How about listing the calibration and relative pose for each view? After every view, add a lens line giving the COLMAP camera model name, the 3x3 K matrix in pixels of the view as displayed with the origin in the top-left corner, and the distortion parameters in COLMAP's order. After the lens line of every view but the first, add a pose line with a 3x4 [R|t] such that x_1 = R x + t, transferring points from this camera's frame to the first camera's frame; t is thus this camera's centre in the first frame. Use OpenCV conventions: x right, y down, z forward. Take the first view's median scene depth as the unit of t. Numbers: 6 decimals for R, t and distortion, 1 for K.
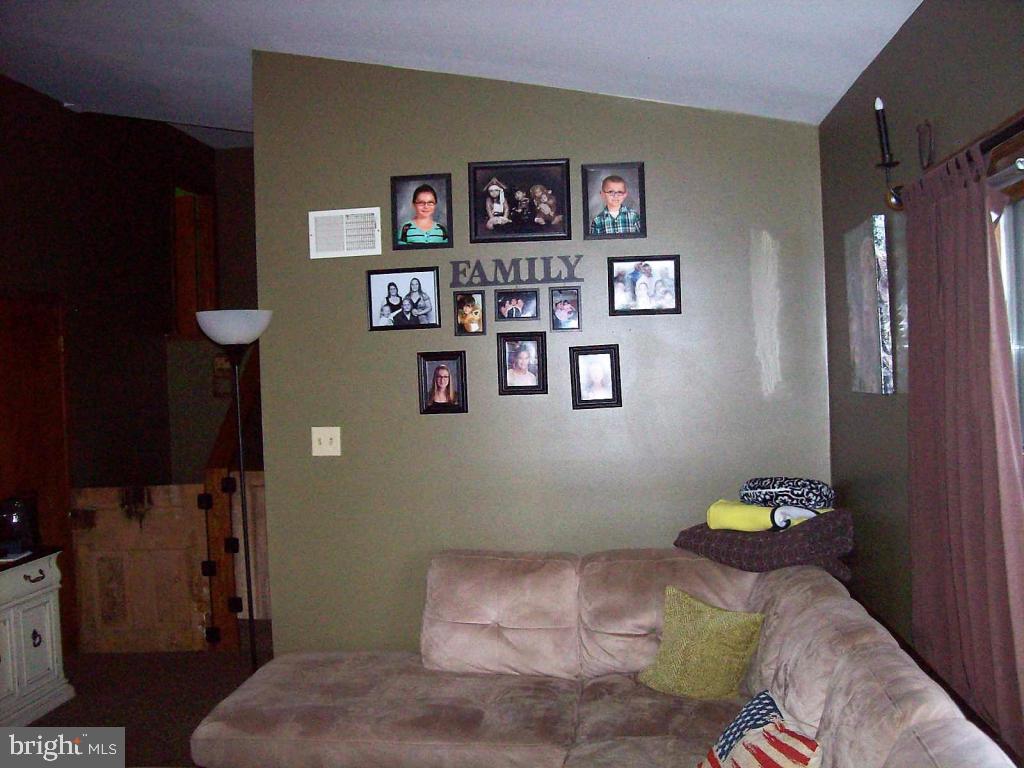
lens RADIAL K [[1079.9, 0, 512.0], [0, 1079.9, 384.0], [0, 0, 1]] dist [-0.193989, 0.188608]
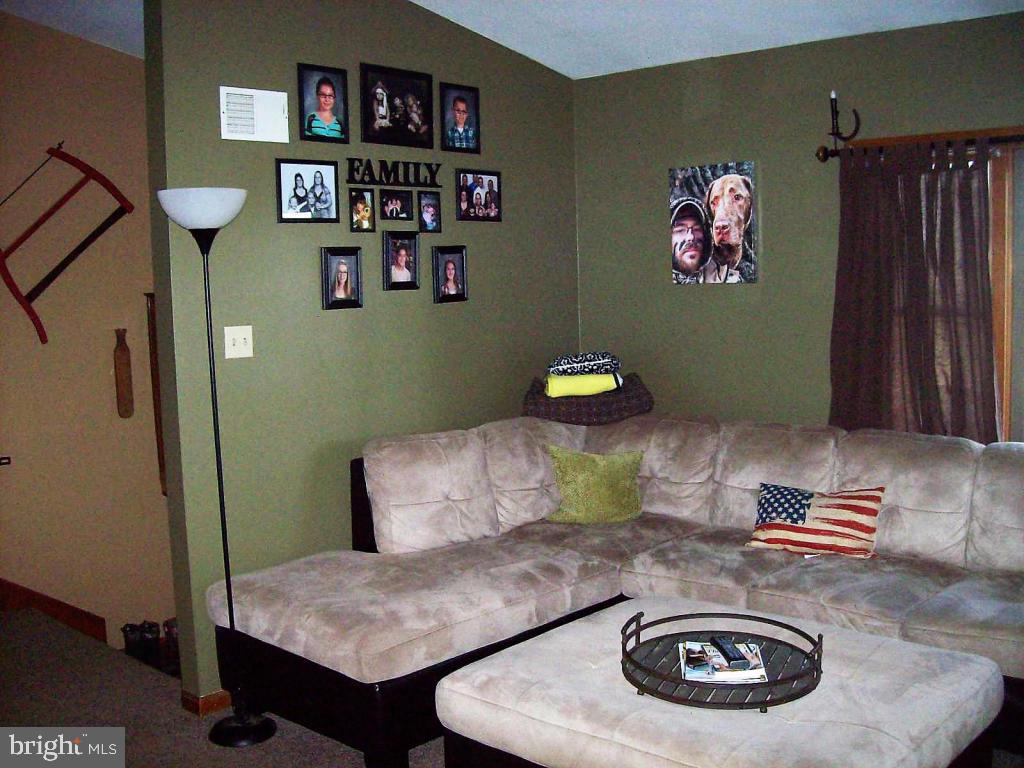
lens RADIAL K [[1079.9, 0, 512.0], [0, 1079.9, 384.0], [0, 0, 1]] dist [-0.193989, 0.188608]
pose [[0.587704, -0.064235, 0.806522, -0.786080], [0.019614, 0.997682, 0.065167, 0.035402], [-0.808838, -0.022480, 0.587601, 0.285499]]
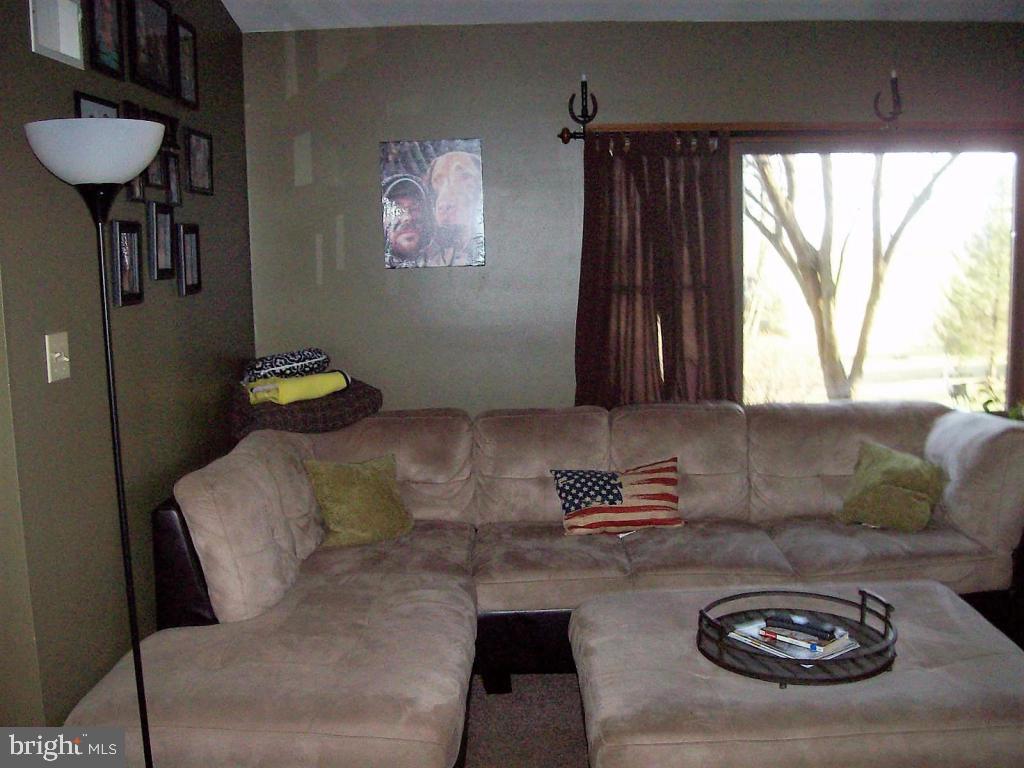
lens RADIAL K [[1079.9, 0, 512.0], [0, 1079.9, 384.0], [0, 0, 1]] dist [-0.193989, 0.188608]
pose [[-0.099471, -0.091173, 0.990855, -0.813312], [0.044125, 0.994410, 0.095930, 0.023342], [-0.994062, 0.053263, -0.094892, 0.815680]]
